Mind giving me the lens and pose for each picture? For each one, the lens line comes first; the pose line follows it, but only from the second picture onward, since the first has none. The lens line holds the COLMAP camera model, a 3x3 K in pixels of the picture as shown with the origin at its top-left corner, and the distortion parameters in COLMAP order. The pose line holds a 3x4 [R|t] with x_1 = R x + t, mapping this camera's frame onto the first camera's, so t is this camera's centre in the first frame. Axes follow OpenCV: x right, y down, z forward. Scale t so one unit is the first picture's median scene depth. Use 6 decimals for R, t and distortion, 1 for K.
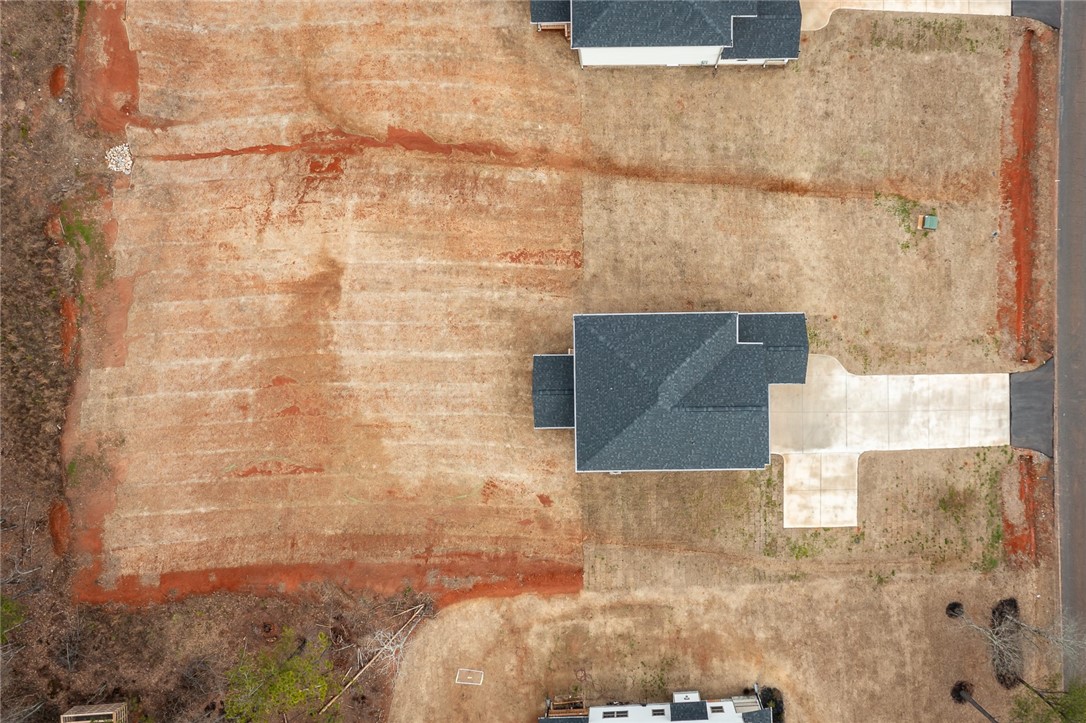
lens RADIAL K [[865.8, 0, 543.0], [0, 865.8, 361.5], [0, 0, 1]] dist [-0.008596, -0.001309]
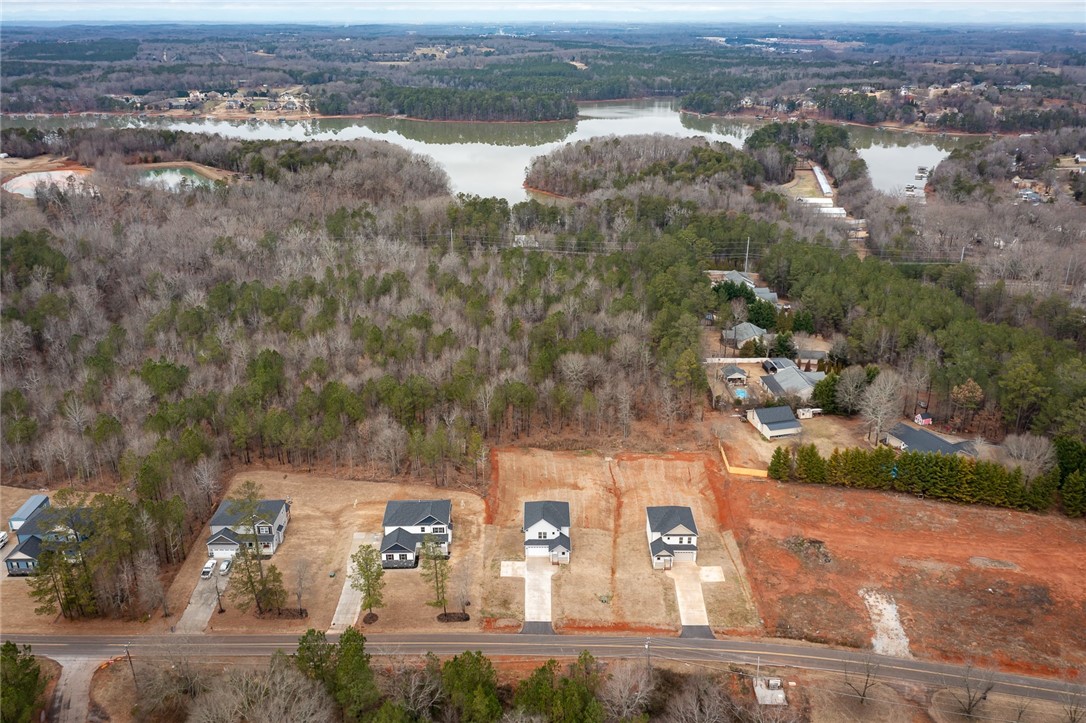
lens RADIAL K [[865.8, 0, 543.0], [0, 865.8, 361.5], [0, 0, 1]] dist [-0.008596, -0.001309]
pose [[-0.008766, 0.391933, -0.919952, 2.787832], [-0.999863, -0.016334, 0.002568, 0.046820], [-0.014020, 0.919849, 0.392022, -0.852188]]
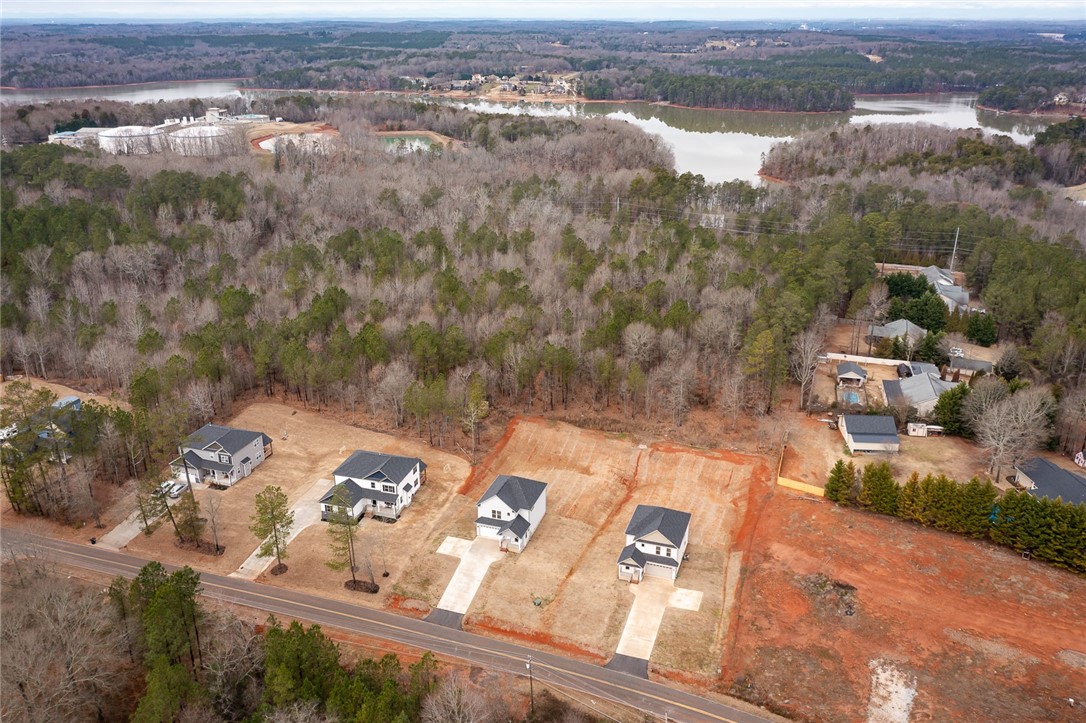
lens RADIAL K [[865.8, 0, 543.0], [0, 865.8, 361.5], [0, 0, 1]] dist [-0.008596, -0.001309]
pose [[-0.329303, 0.374641, -0.866720, 2.243735], [-0.944219, -0.133756, 0.300932, -0.796735], [-0.003187, 0.917471, 0.397790, -0.539181]]
